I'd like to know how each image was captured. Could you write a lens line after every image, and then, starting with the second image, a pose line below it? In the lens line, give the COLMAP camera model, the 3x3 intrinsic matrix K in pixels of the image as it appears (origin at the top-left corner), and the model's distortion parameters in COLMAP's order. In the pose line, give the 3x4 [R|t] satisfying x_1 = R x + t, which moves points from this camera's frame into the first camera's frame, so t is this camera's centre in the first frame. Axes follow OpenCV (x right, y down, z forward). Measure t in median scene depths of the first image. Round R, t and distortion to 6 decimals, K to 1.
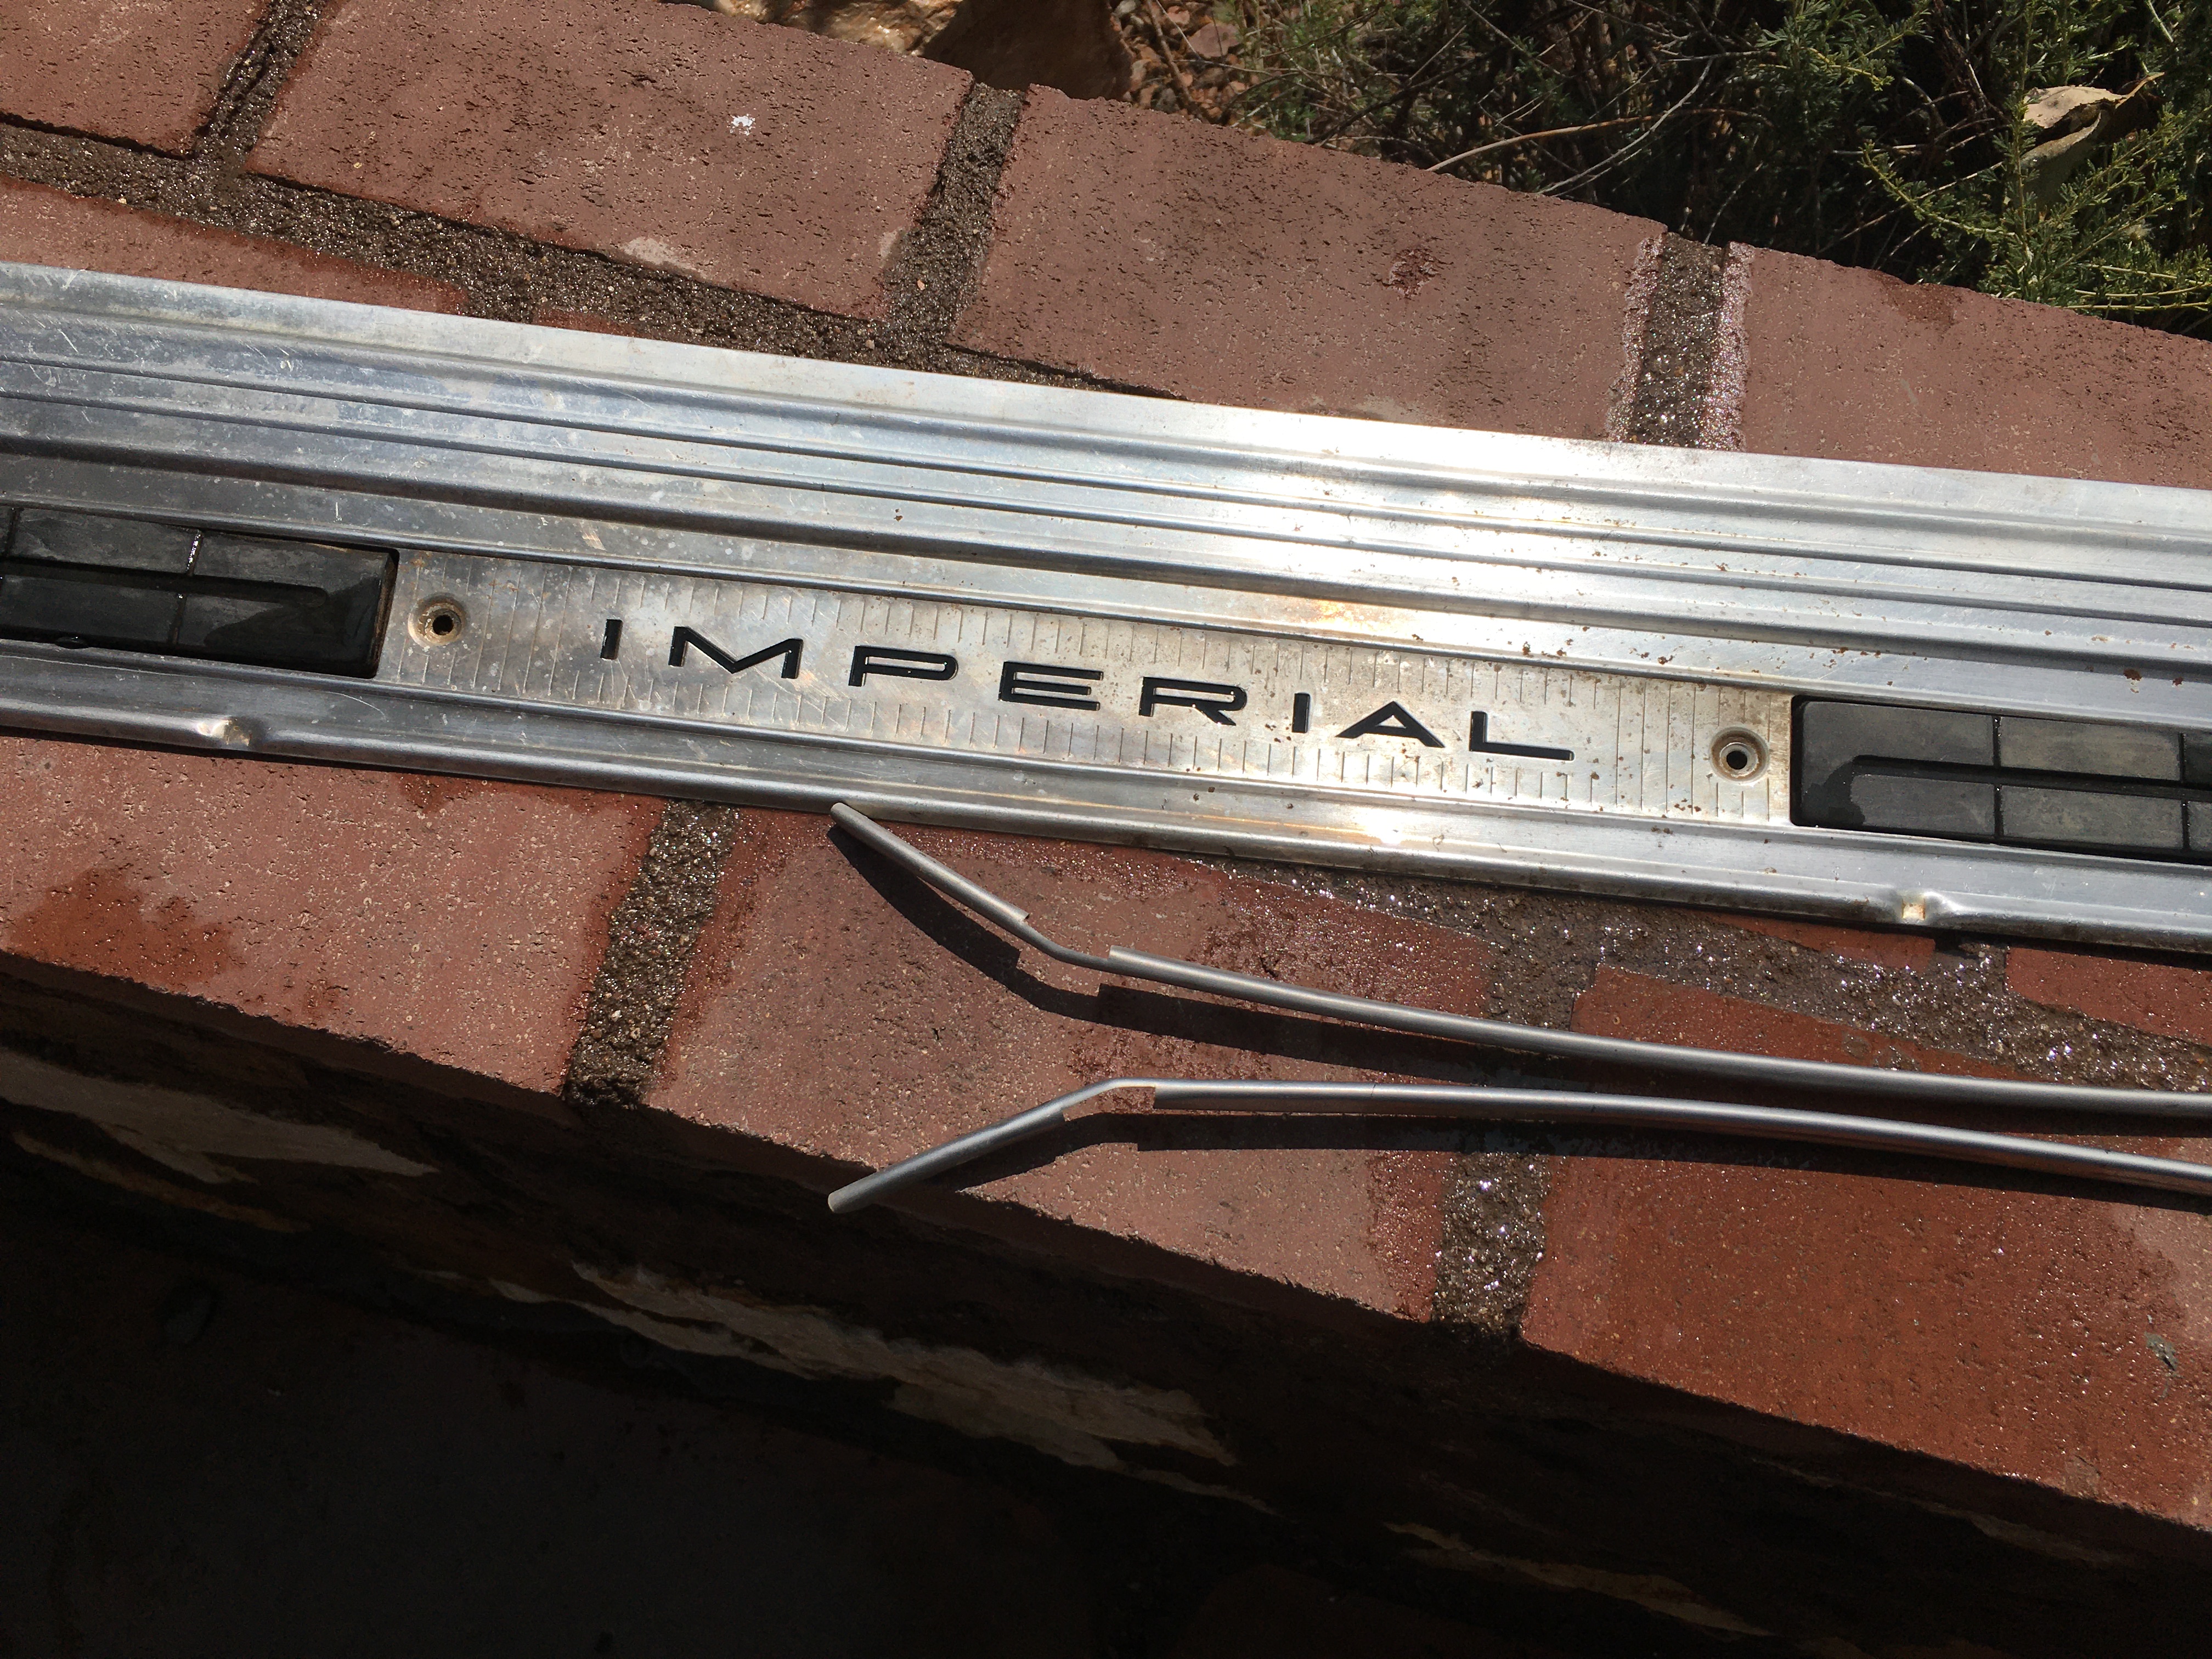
lens RADIAL K [[1882.6, 0, 1104.4], [0, 1882.6, 821.1], [0, 0, 1]] dist [0.077326, -0.094159]
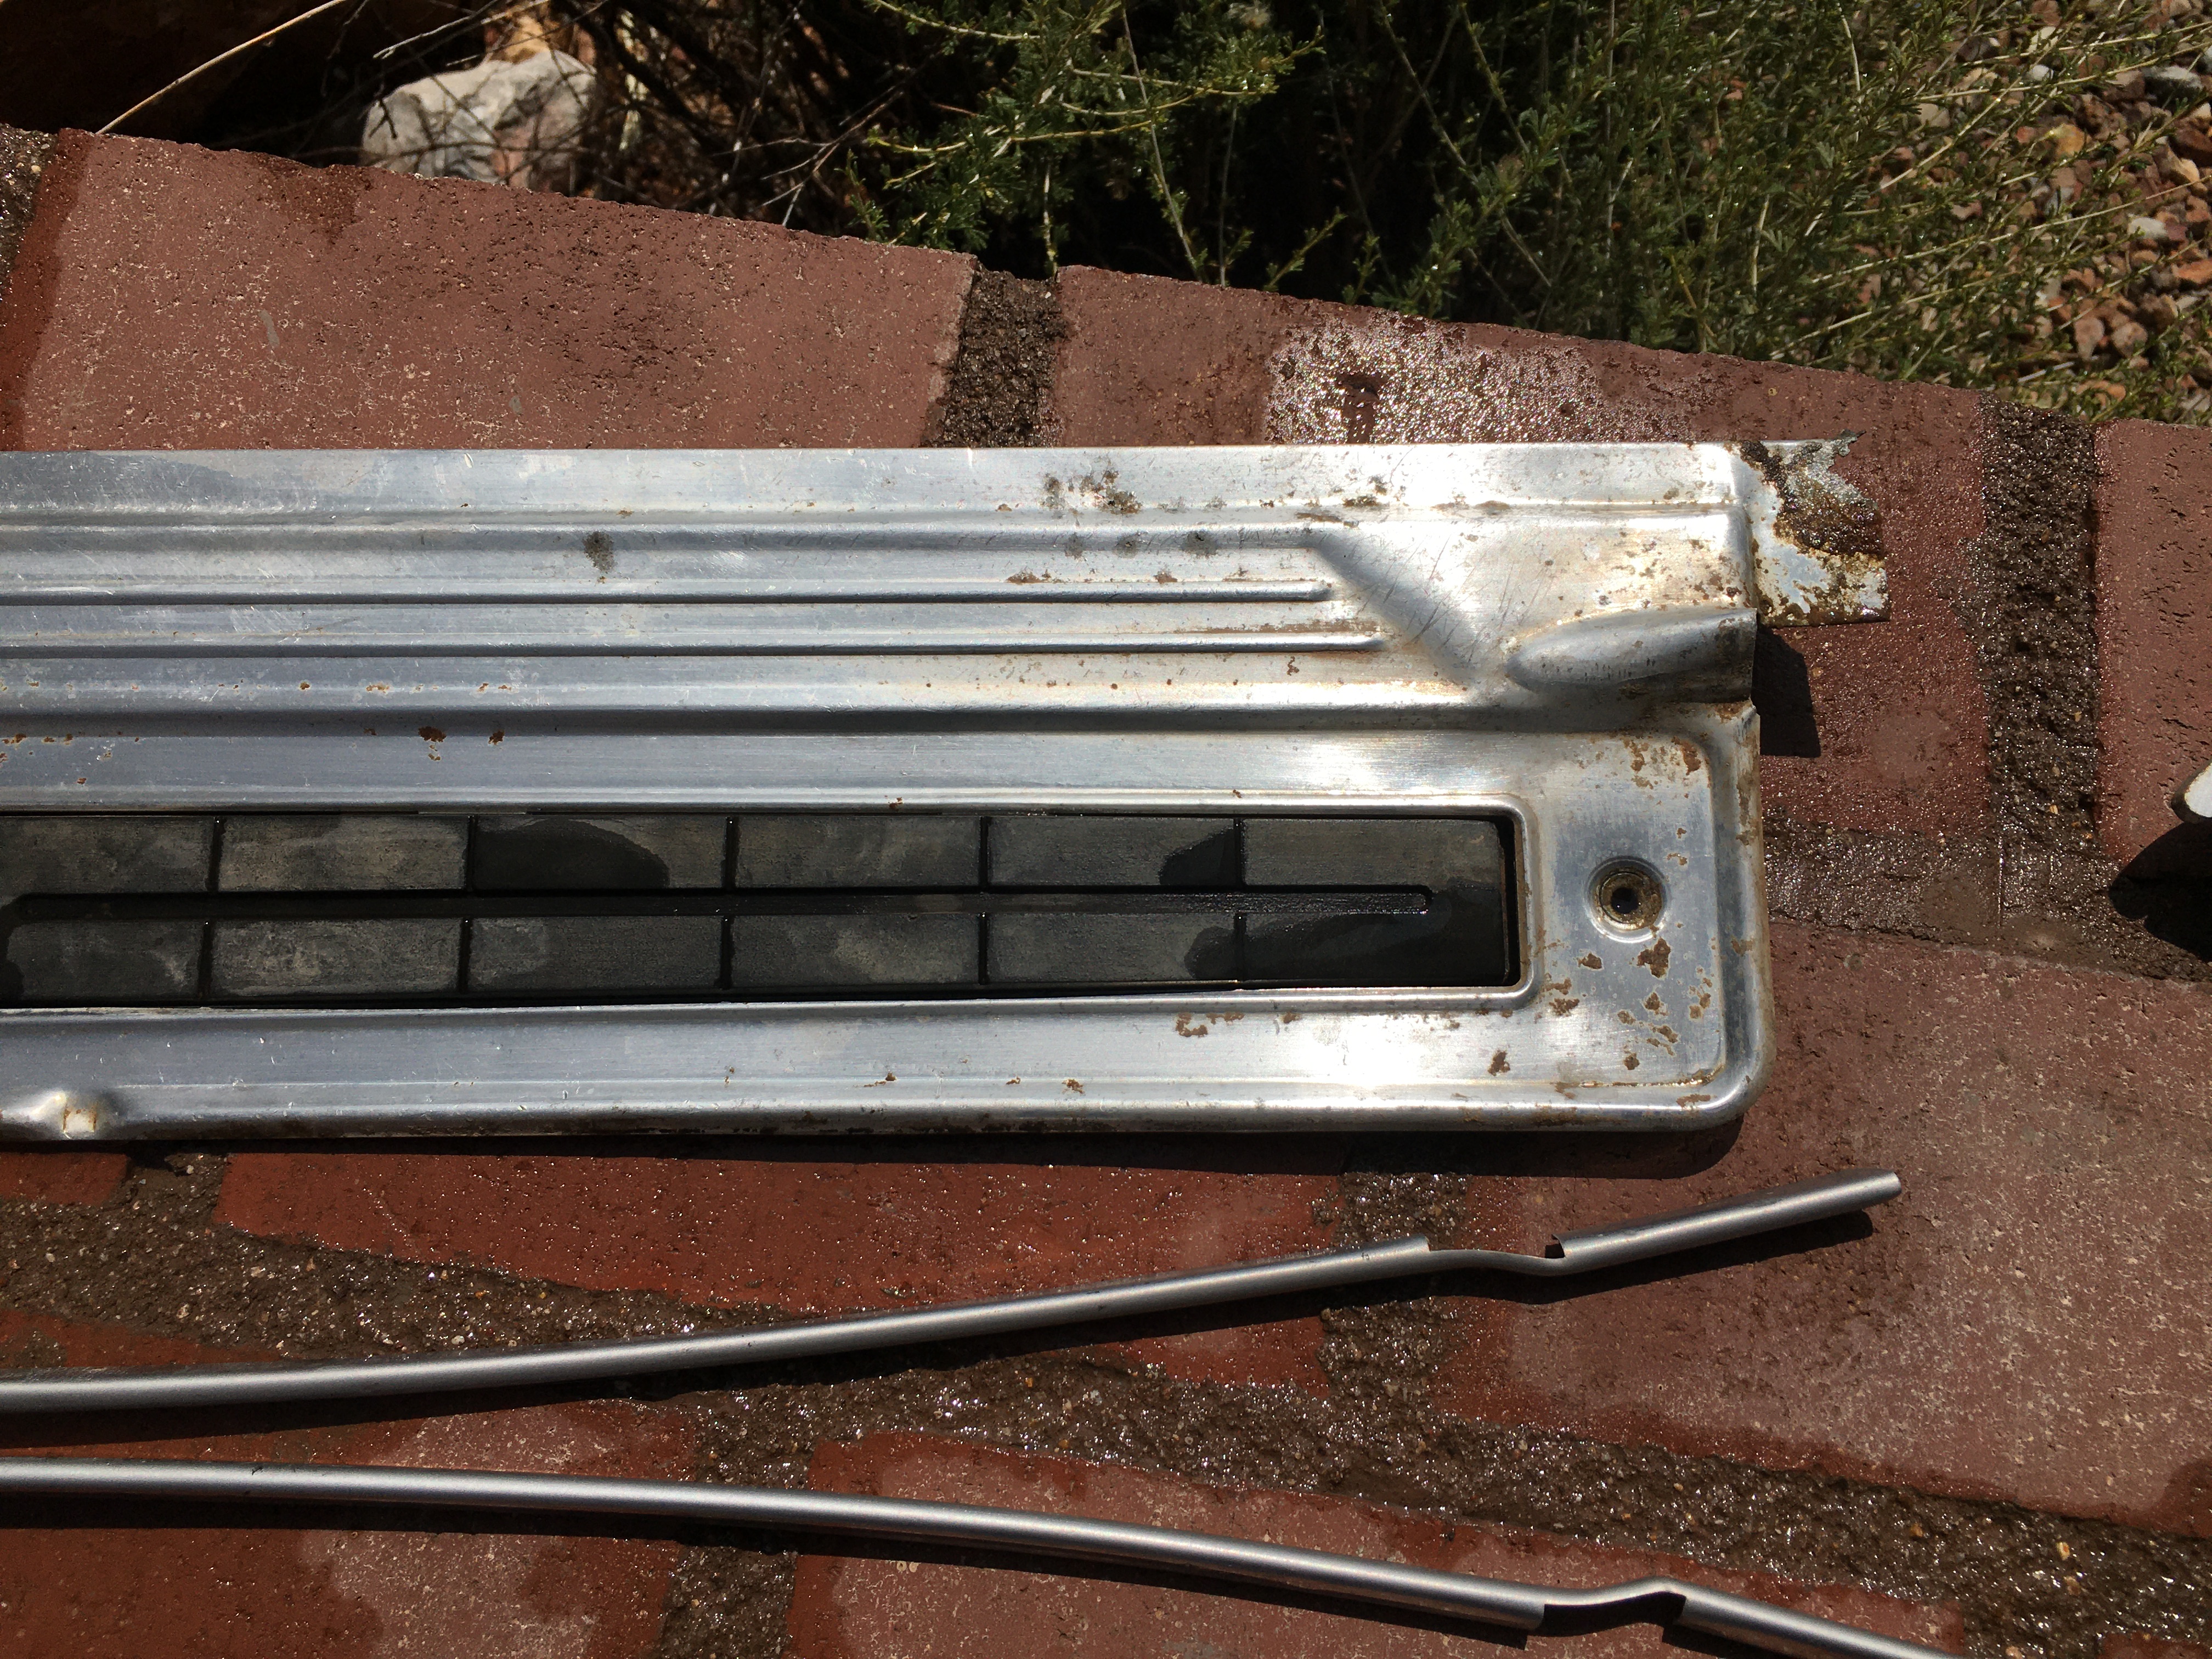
lens RADIAL K [[1882.6, 0, 1109.9], [0, 1882.6, 834.8], [0, 0, 1]] dist [0.077326, -0.094159]
pose [[0.994632, -0.103142, 0.008245, 0.794144], [0.102094, 0.991233, 0.083863, -0.074653], [-0.016822, -0.082571, 0.996443, 0.308106]]
